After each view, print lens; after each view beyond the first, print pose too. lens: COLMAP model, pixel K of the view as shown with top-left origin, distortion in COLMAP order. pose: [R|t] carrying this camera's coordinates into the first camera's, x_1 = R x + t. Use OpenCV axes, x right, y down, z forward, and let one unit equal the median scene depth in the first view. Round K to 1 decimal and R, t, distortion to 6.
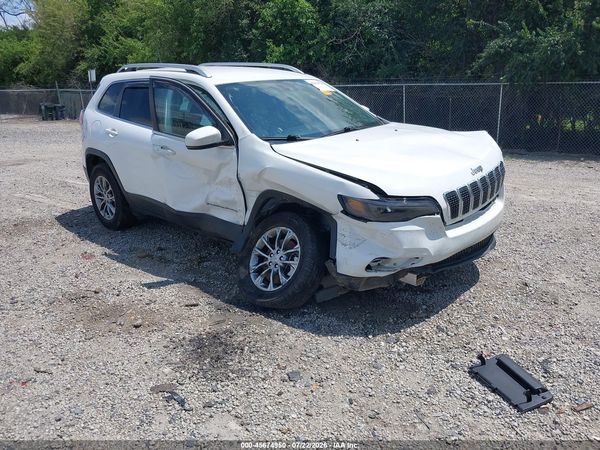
lens RADIAL K [[465.8, 0, 300.0], [0, 465.8, 225.0], [0, 0, 1]] dist [0.029016, -0.067273]
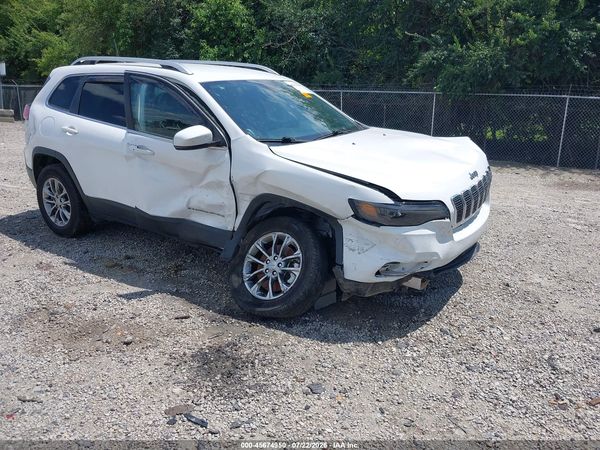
lens RADIAL K [[469.6, 0, 299.6], [0, 469.6, 223.6], [0, 0, 1]] dist [-0.002316, -0.011281]
pose [[0.987493, -0.007540, 0.157479, -0.146346], [0.009493, 0.999887, -0.011655, -0.001985], [-0.157374, 0.013004, 0.987454, 0.038853]]
